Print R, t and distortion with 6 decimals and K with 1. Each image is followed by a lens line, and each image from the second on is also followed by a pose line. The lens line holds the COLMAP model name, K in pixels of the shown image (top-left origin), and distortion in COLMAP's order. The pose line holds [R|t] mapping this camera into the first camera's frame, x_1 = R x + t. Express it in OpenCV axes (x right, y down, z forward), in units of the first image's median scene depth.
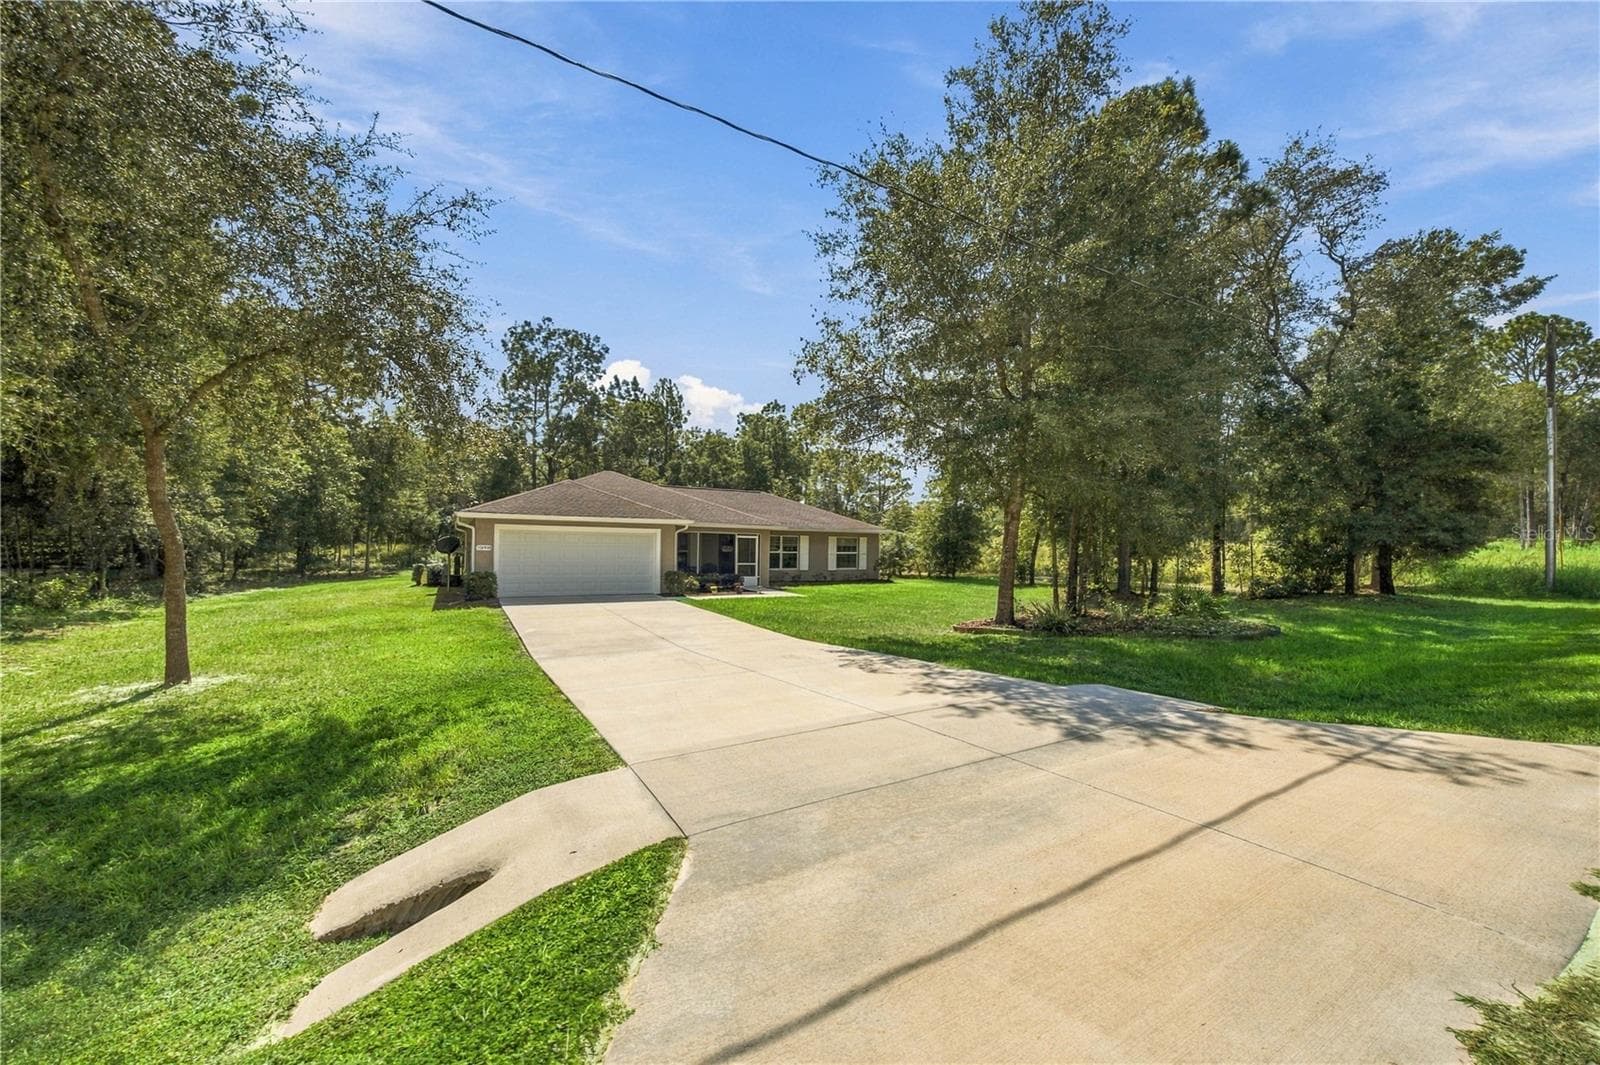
lens RADIAL K [[581.6, 0, 798.5], [0, 581.6, 531.2], [0, 0, 1]] dist [0.001390, 0.000051]
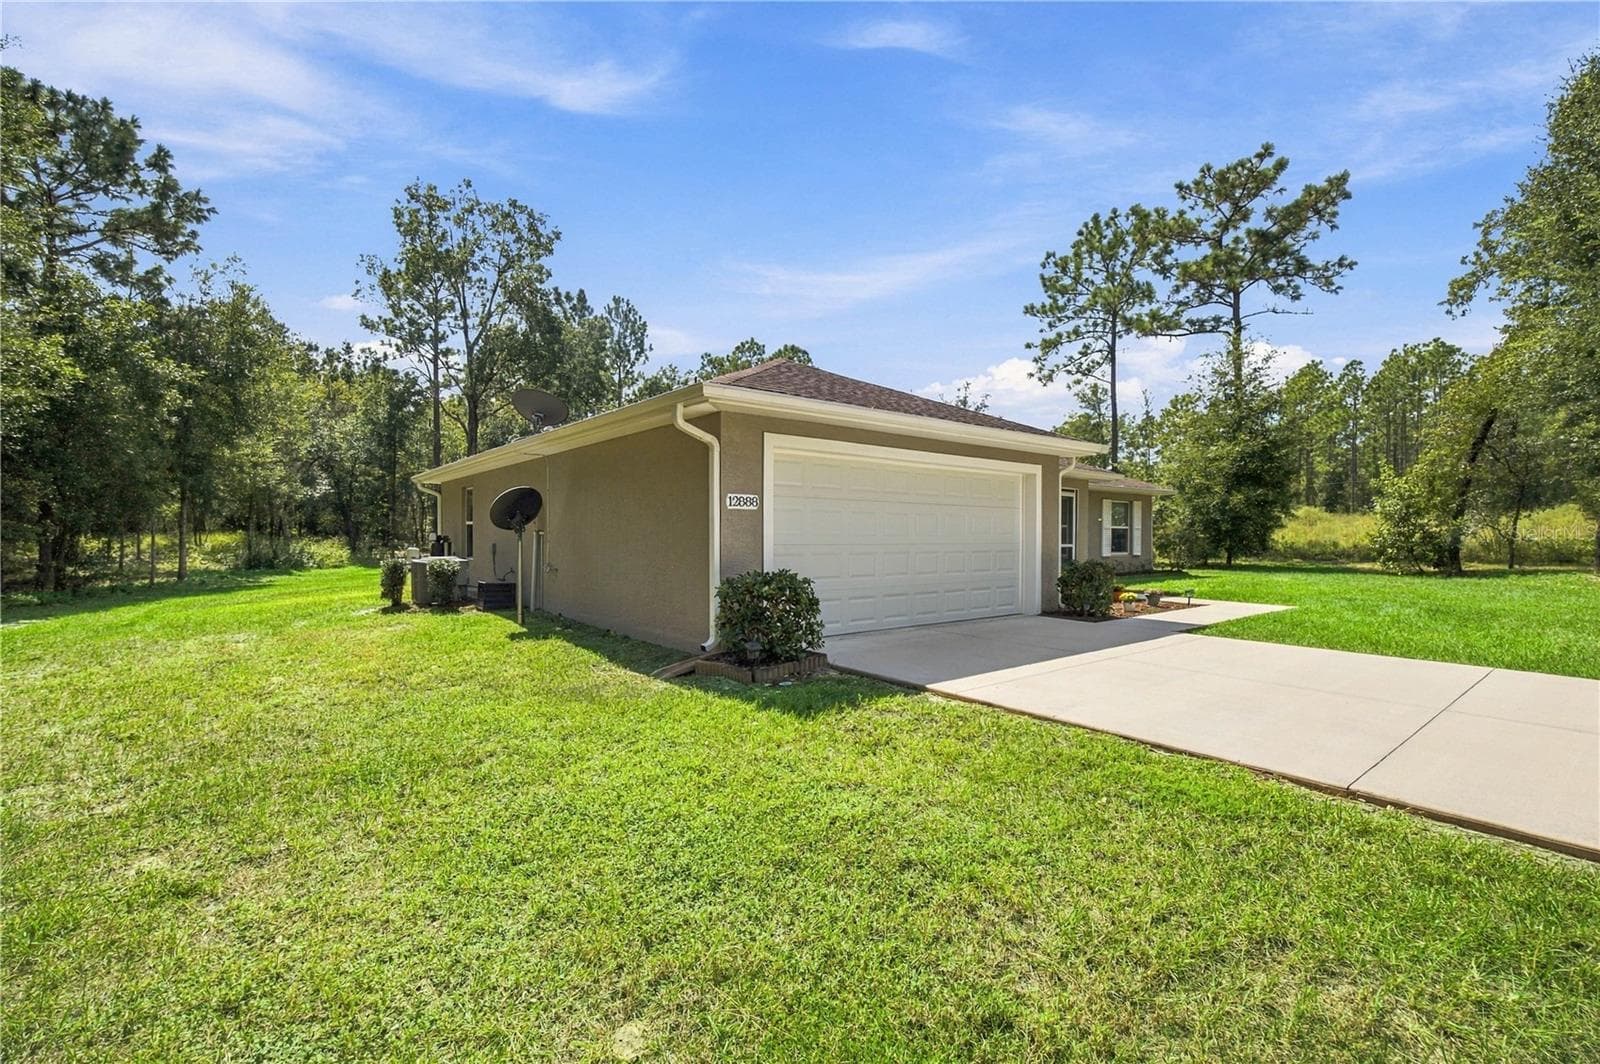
lens RADIAL K [[686.2, 0, 802.6], [0, 686.2, 536.9], [0, 0, 1]] dist [0.009874, -0.000228]
pose [[0.990361, -0.016682, 0.137503, -0.292367], [0.012871, 0.999509, 0.028561, 0.019758], [-0.137912, -0.026516, 0.990089, 0.306609]]
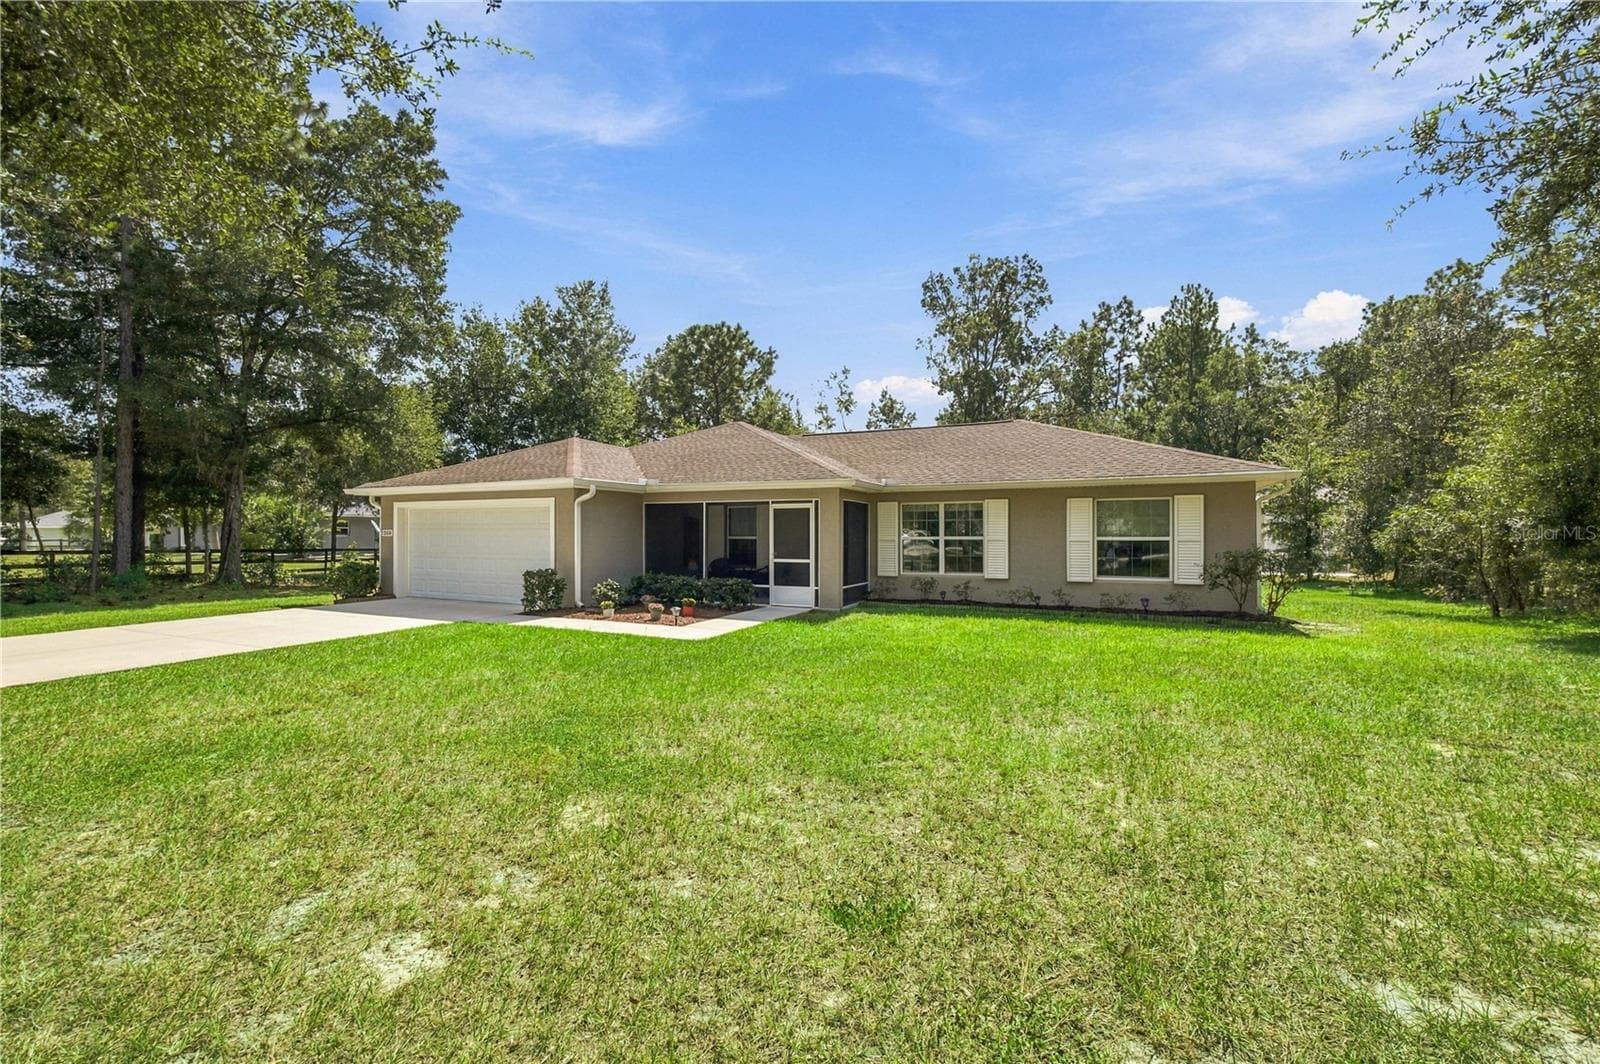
lens RADIAL K [[642.9, 0, 796.4], [0, 642.9, 536.2], [0, 0, 1]] dist [-0.001412, -0.000034]
pose [[0.566084, -0.018726, -0.824135, 0.265146], [0.029096, 0.999573, -0.002728, 0.026834], [0.823834, -0.022435, 0.566387, 0.501473]]
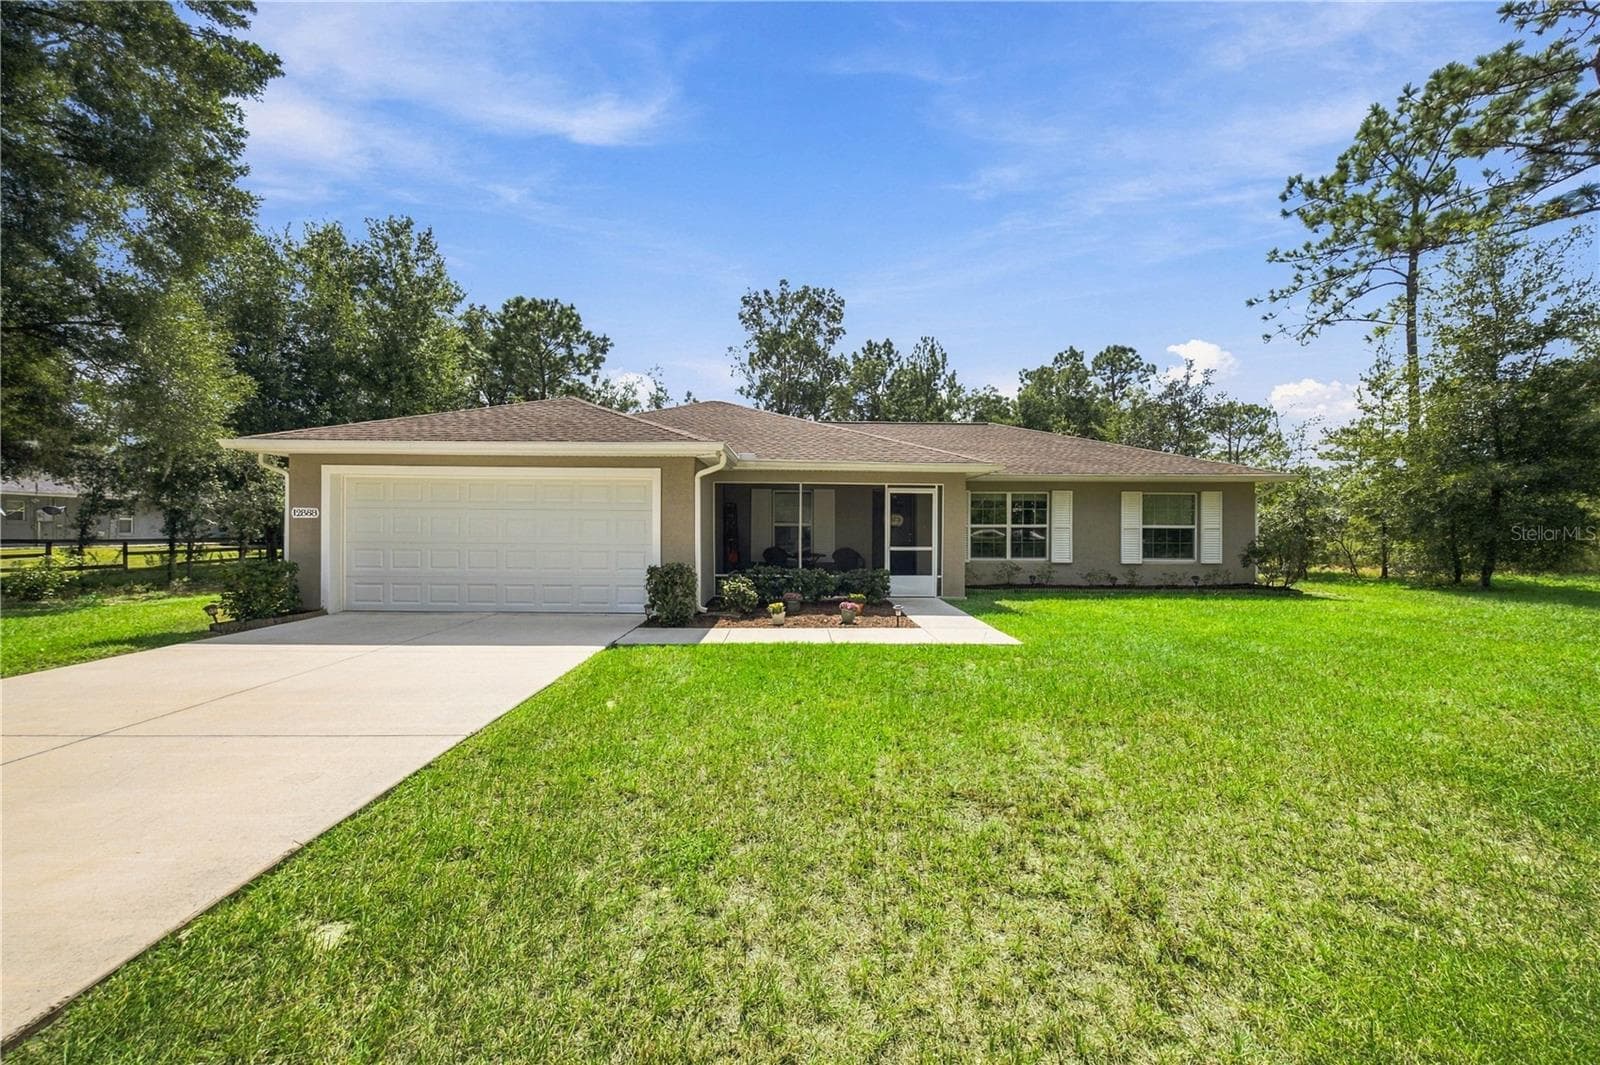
lens RADIAL K [[551.4, 0, 801.9], [0, 551.4, 533.8], [0, 0, 1]] dist [0.002712, -0.000077]
pose [[0.869636, -0.005807, -0.493658, 0.039396], [0.020636, 0.999485, 0.024594, 0.022858], [0.493261, -0.031575, 0.869308, 0.411741]]
